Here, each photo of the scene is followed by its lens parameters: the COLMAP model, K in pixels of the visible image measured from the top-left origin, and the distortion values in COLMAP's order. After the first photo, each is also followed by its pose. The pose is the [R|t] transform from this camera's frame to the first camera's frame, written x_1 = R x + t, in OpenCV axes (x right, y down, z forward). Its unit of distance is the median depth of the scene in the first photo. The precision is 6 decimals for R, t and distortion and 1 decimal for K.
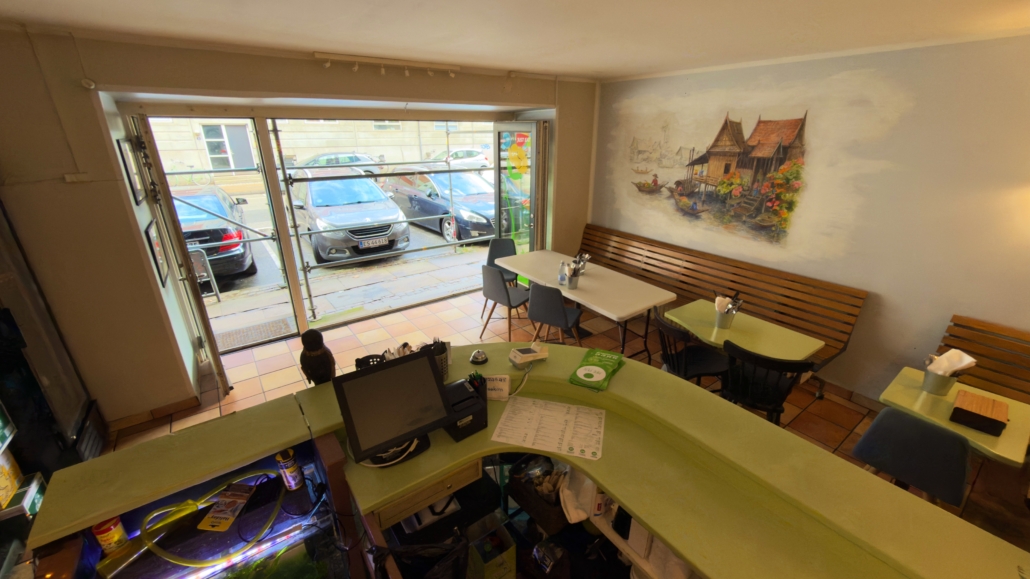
lens RADIAL K [[408.9, 0, 516.8], [0, 408.9, 291.0], [0, 0, 1]] dist [0.001264, 0.000580]
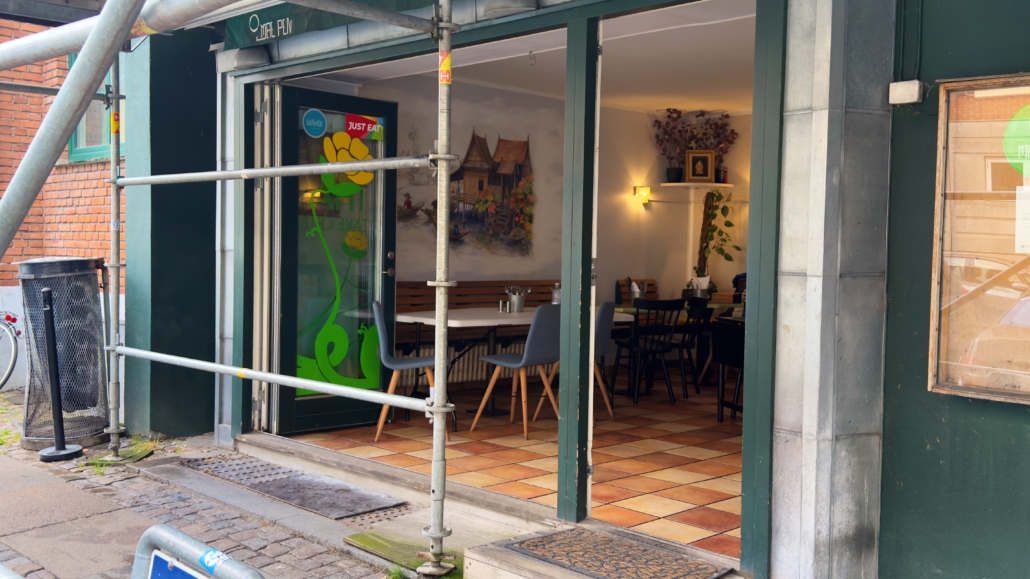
lens RADIAL K [[948.7, 0, 519.3], [0, 948.7, 289.6], [0, 0, 1]] dist [0.135161, 0.000000]
pose [[-0.144924, -0.049360, 0.988211, -1.603765], [0.342330, 0.934571, 0.096884, -0.256552], [-0.928336, 0.352335, -0.118545, 1.249845]]
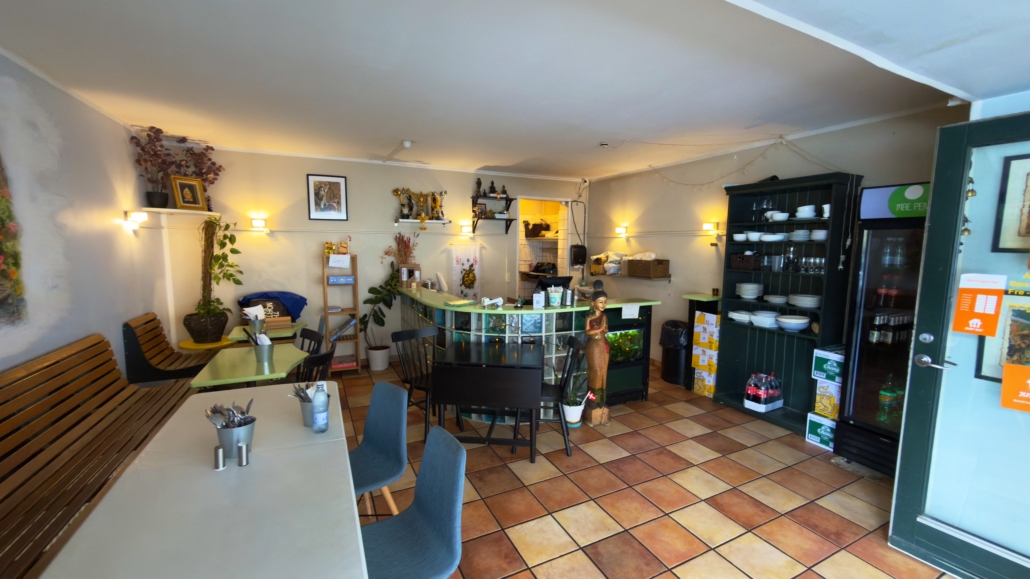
lens RADIAL K [[408.9, 0, 515.4], [0, 408.9, 290.6], [0, 0, 1]] dist [0.001264, 0.000580]
pose [[-0.981272, -0.033129, 0.189759, -0.206852], [0.058821, 0.886517, 0.458943, -0.375349], [-0.183429, 0.461509, -0.867965, 1.298977]]
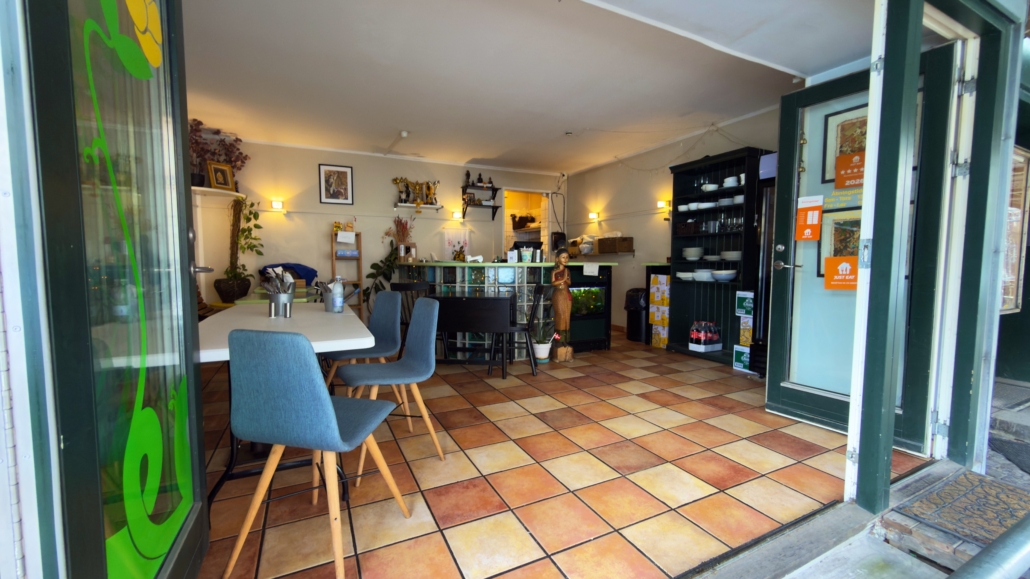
lens RADIAL K [[408.9, 0, 516.2], [0, 408.9, 291.5], [0, 0, 1]] dist [0.001264, 0.000580]
pose [[-0.981552, -0.017616, 0.190384, -0.313606], [0.065890, 0.903584, 0.423314, -0.312658], [-0.179486, 0.428049, -0.885753, 1.536116]]
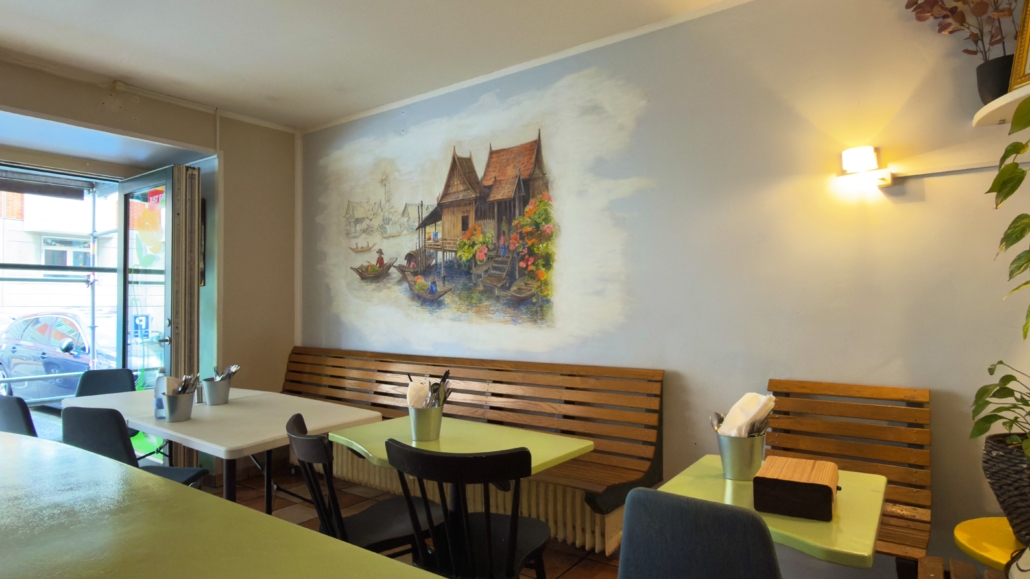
lens RADIAL K [[590.4, 0, 515.3], [0, 590.4, 293.5], [0, 0, 1]] dist [-0.002657, -0.001621]
pose [[0.951752, 0.000891, 0.306866, 0.299867], [0.117676, 0.922487, -0.367655, 0.160613], [-0.283408, 0.386028, 0.877874, 0.190787]]
